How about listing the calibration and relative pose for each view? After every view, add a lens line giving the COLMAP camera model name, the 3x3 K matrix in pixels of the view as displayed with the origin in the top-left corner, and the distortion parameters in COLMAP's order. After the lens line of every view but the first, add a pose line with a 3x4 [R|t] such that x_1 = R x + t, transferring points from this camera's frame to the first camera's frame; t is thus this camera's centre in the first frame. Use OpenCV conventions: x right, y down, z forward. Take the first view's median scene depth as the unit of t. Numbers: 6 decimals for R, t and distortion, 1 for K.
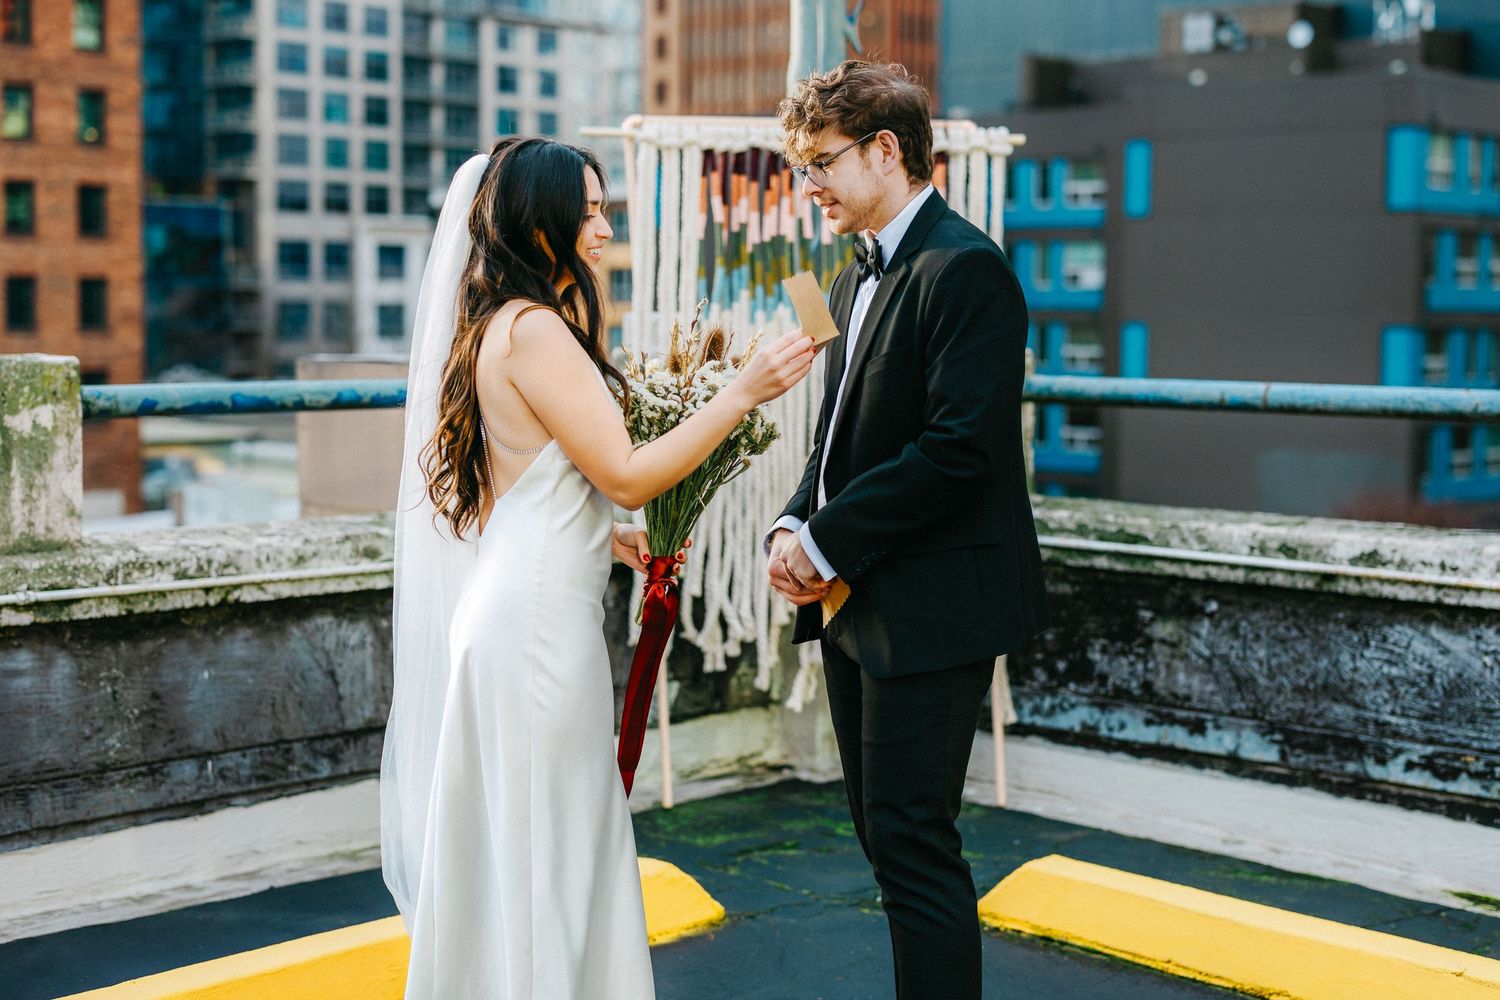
lens RADIAL K [[2947.5, 0, 794.5], [0, 2947.5, 524.9], [0, 0, 1]] dist [0.031661, 0.000000]
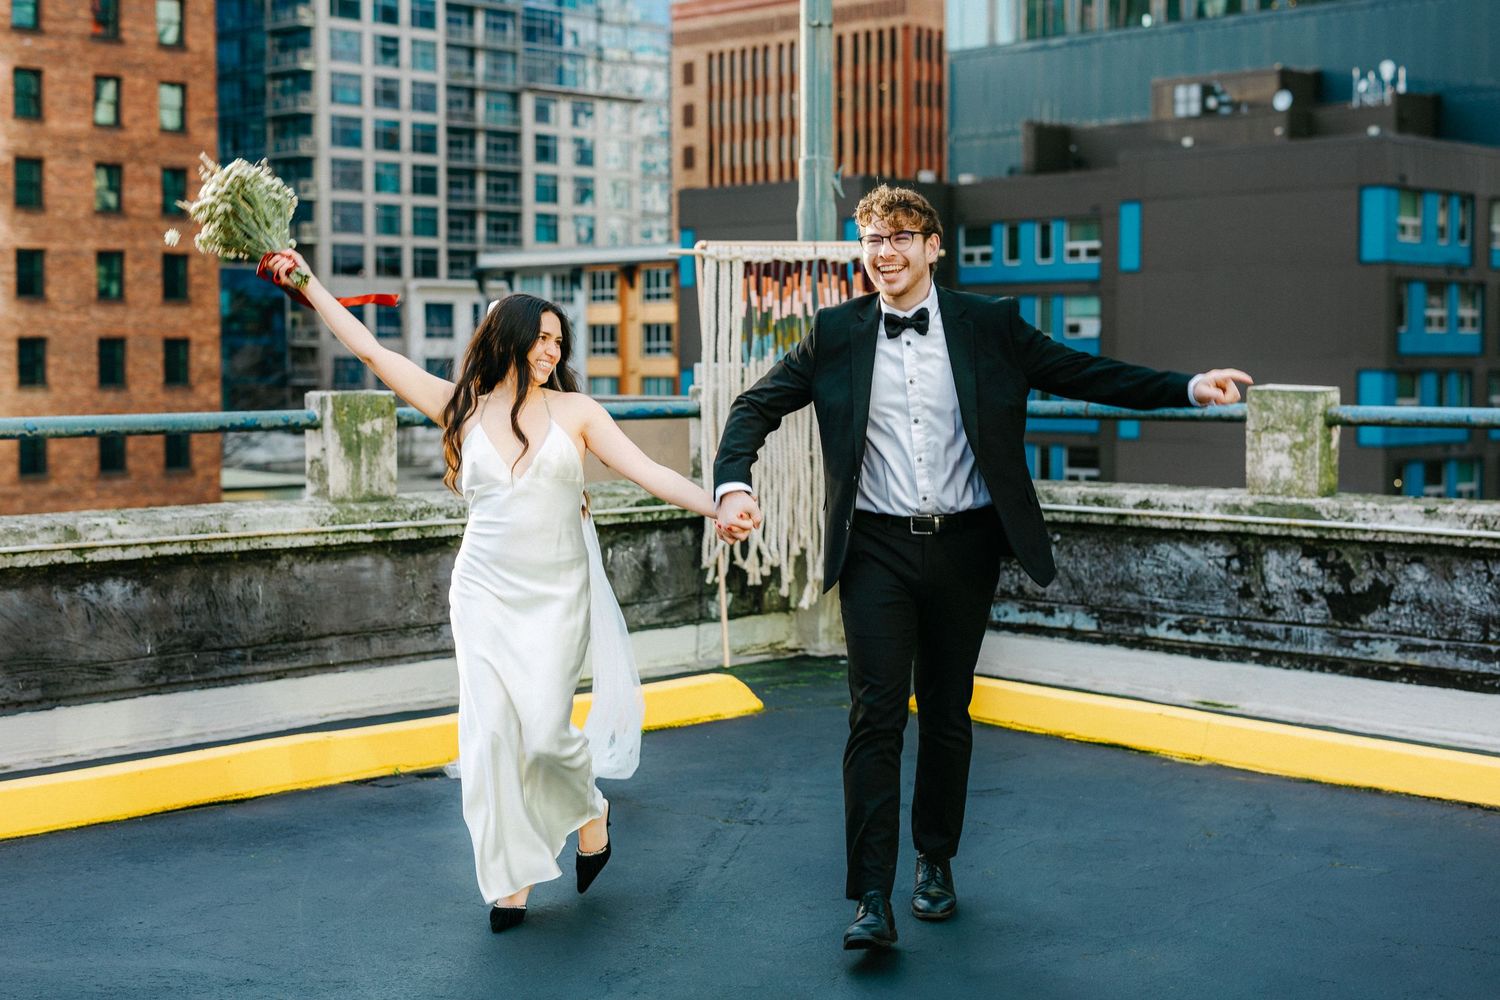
lens RADIAL K [[4893.9, 0, 724.3], [0, 4893.9, 621.0], [0, 0, 1]] dist [0.138562, 0.000000]
pose [[0.999619, -0.009538, -0.025913, 0.025605], [0.009015, 0.999755, -0.020218, 0.123882], [0.026100, 0.019977, 0.999460, -1.682642]]
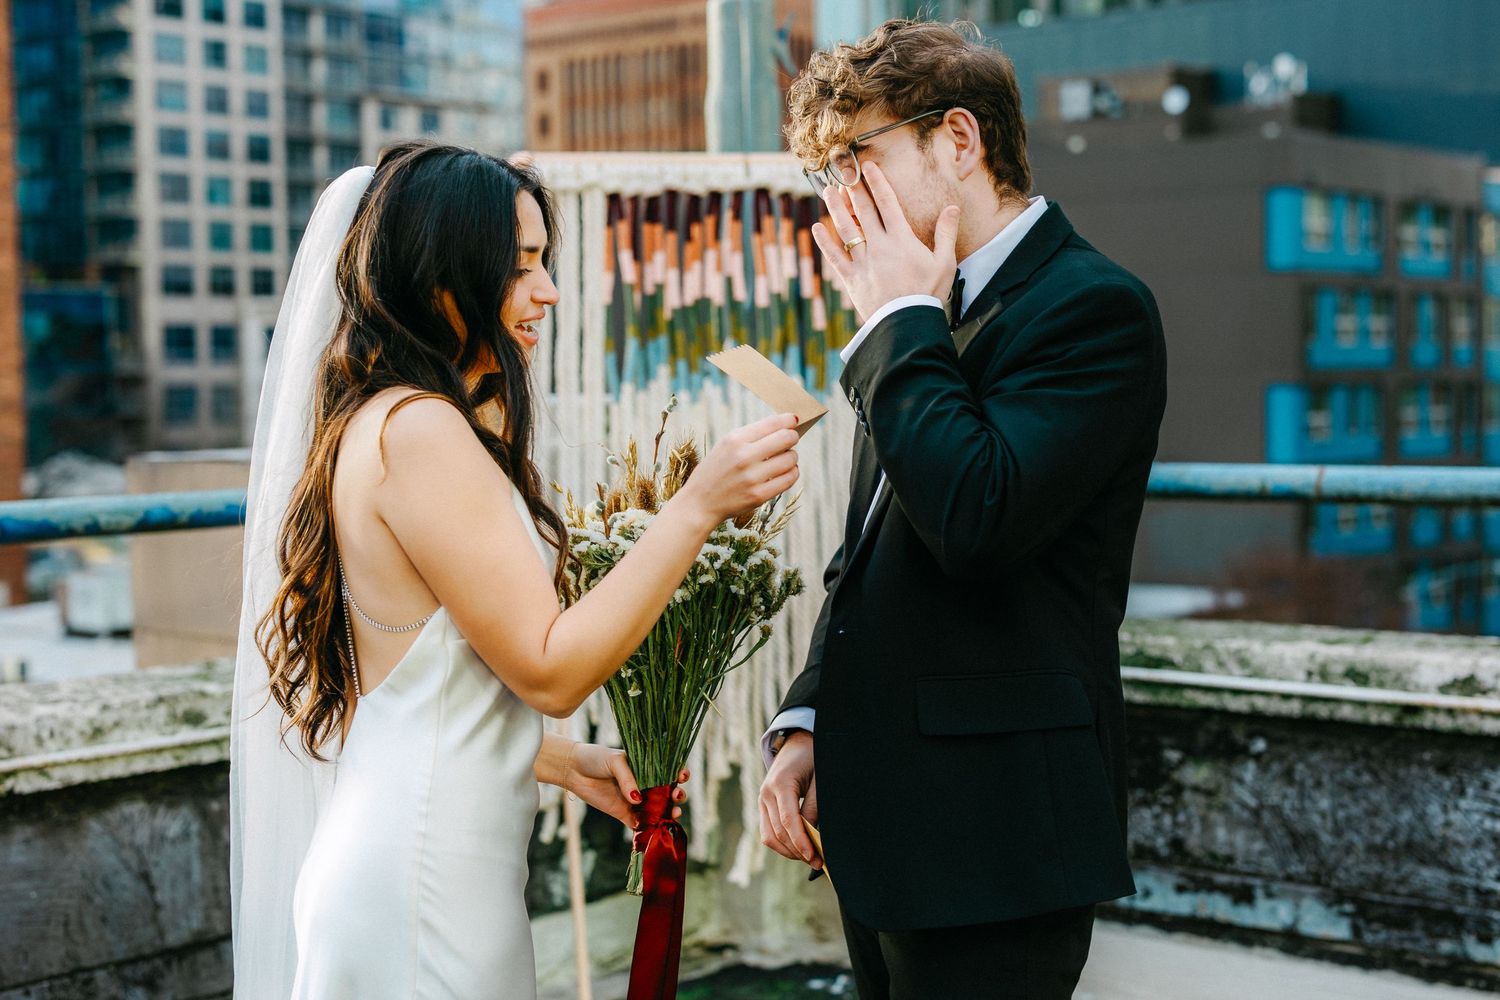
lens RADIAL K [[2500.3, 0, 793.0], [0, 2500.3, 527.9], [0, 0, 1]] dist [0.023485, 0.000000]
pose [[0.998294, -0.026572, 0.051999, -0.018472], [0.027218, 0.999560, -0.011758, -0.026244], [-0.051664, 0.013154, 0.998578, 0.314891]]
